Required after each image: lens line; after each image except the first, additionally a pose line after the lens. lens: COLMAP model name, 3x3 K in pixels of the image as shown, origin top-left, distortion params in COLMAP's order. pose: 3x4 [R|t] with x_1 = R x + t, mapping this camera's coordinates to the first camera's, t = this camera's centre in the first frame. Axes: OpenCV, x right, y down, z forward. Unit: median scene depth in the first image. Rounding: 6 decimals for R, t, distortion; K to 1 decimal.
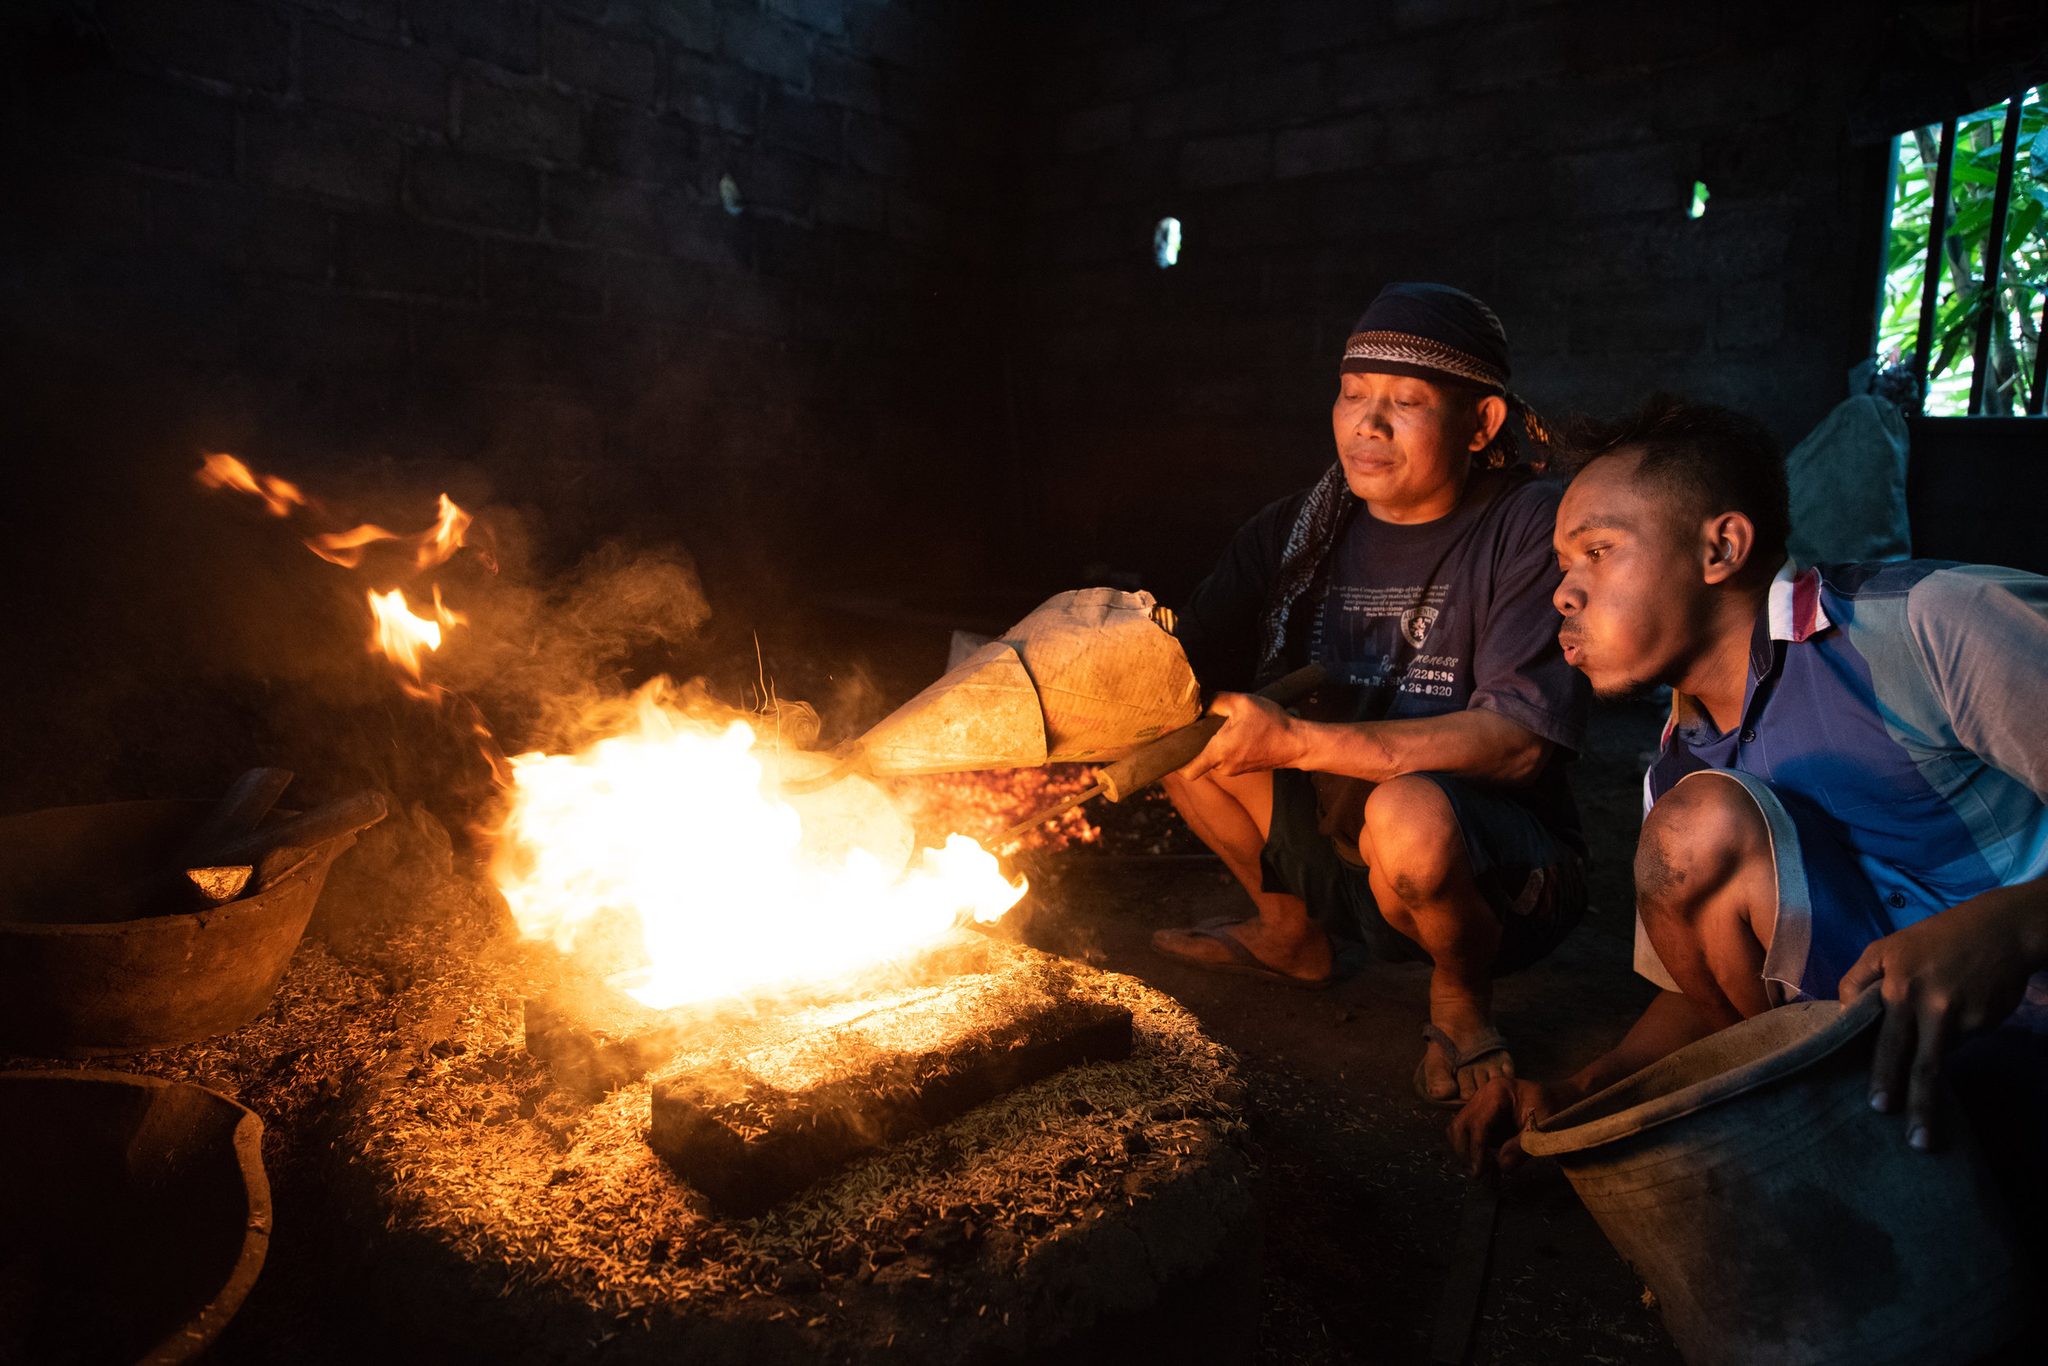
lens RADIAL K [[1576.7, 0, 1048.6], [0, 1576.7, 726.4], [0, 0, 1]] dist [-0.116077, 0.087944]
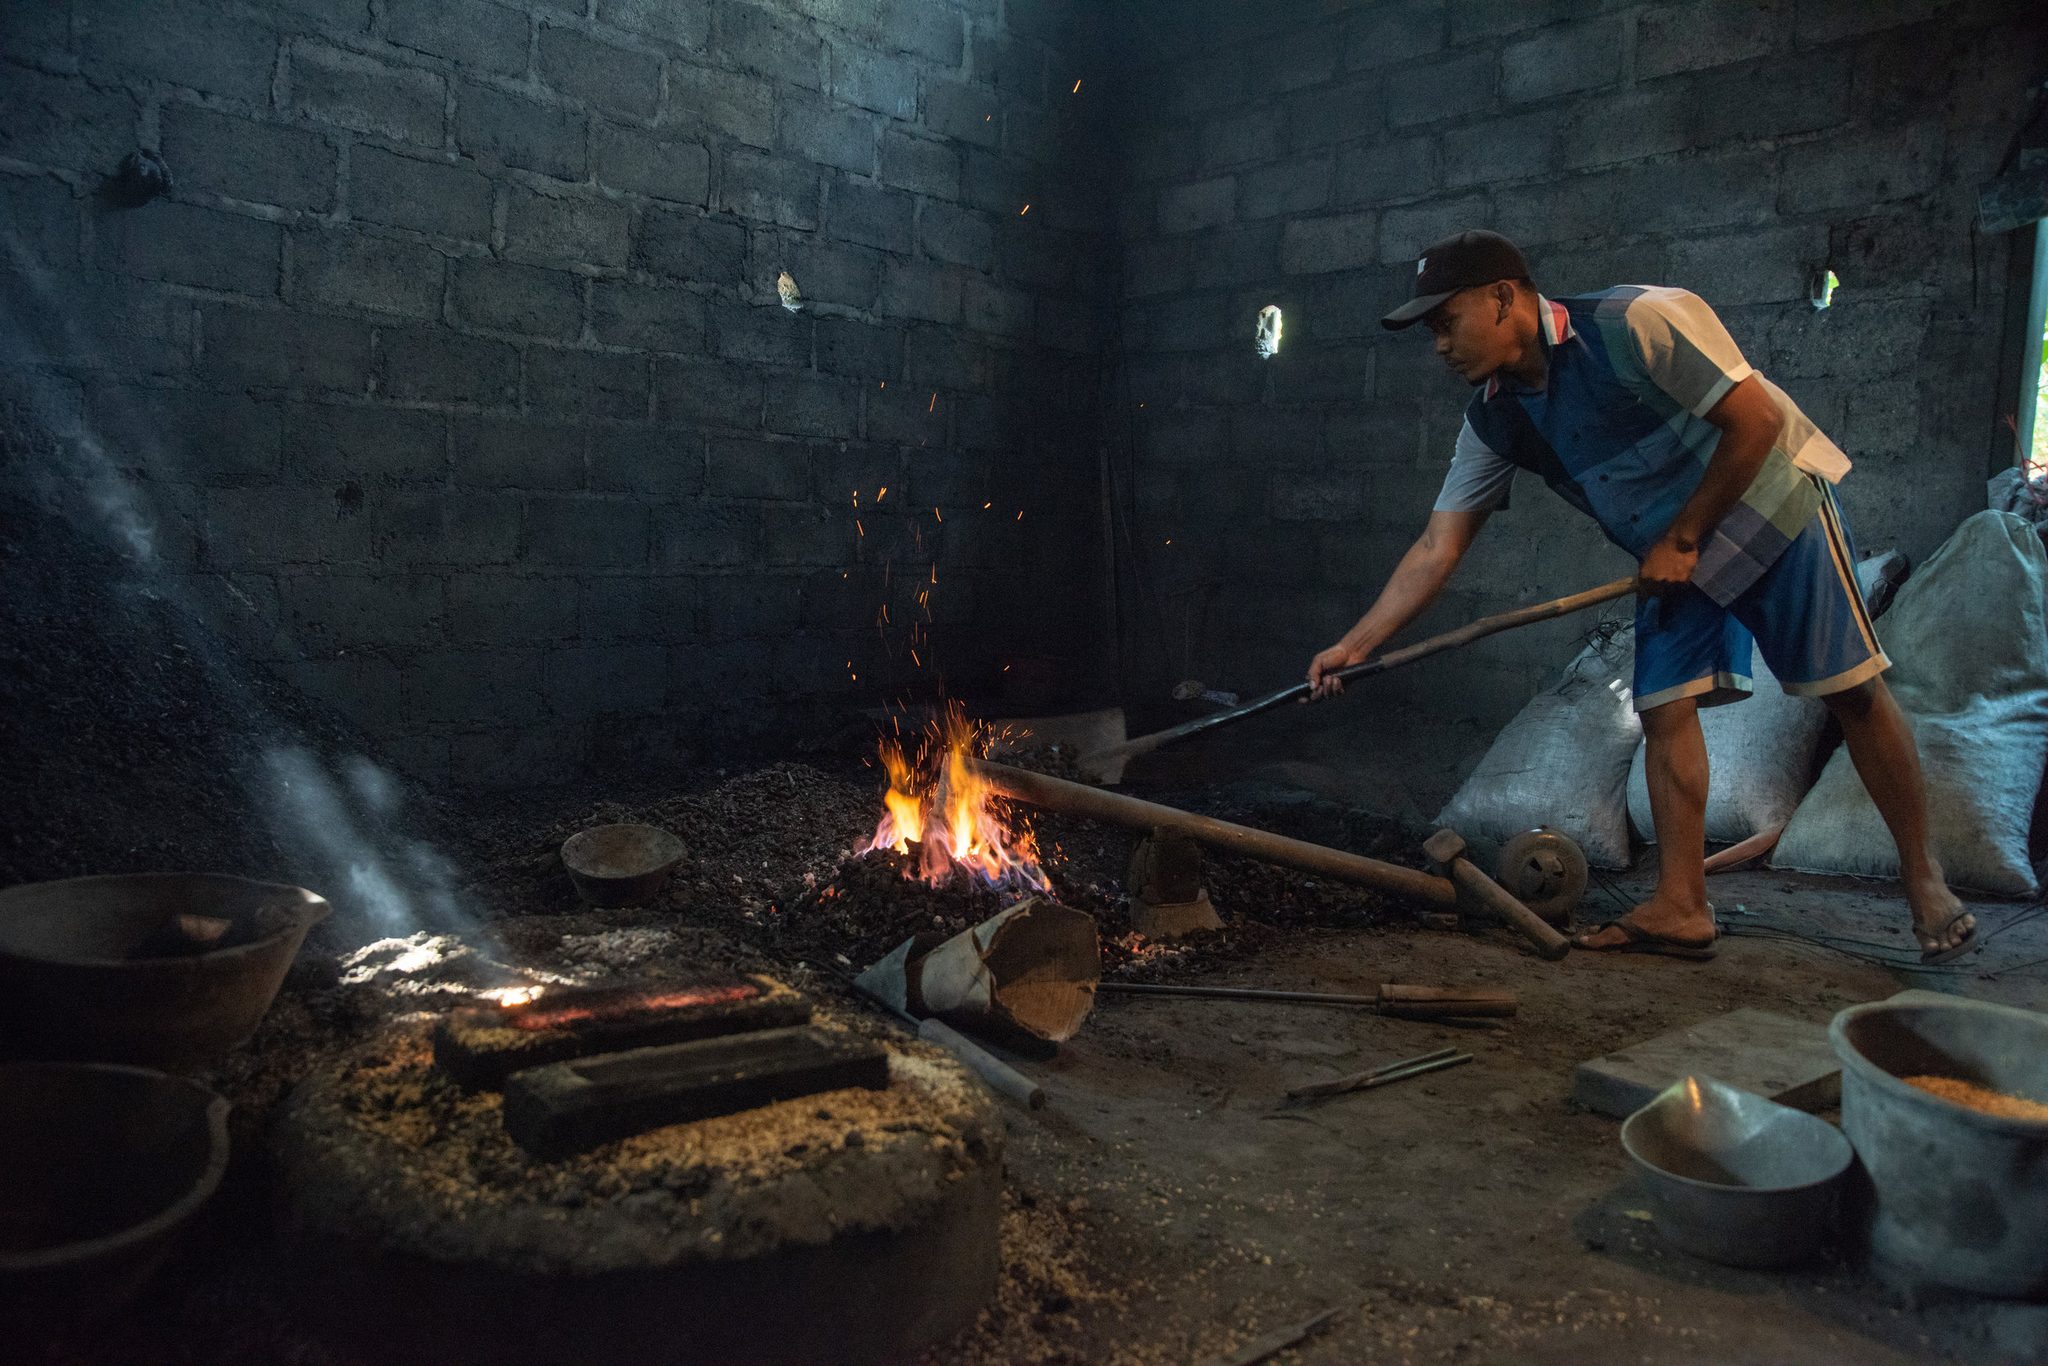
lens RADIAL K [[2044.9, 0, 1030.4], [0, 2044.9, 717.4], [0, 0, 1]] dist [-0.020486, 0.182100]
pose [[0.990130, 0.020964, -0.138574, 0.135013], [-0.031507, 0.996735, -0.074336, 0.009232], [0.136563, 0.077968, 0.987558, -0.225740]]
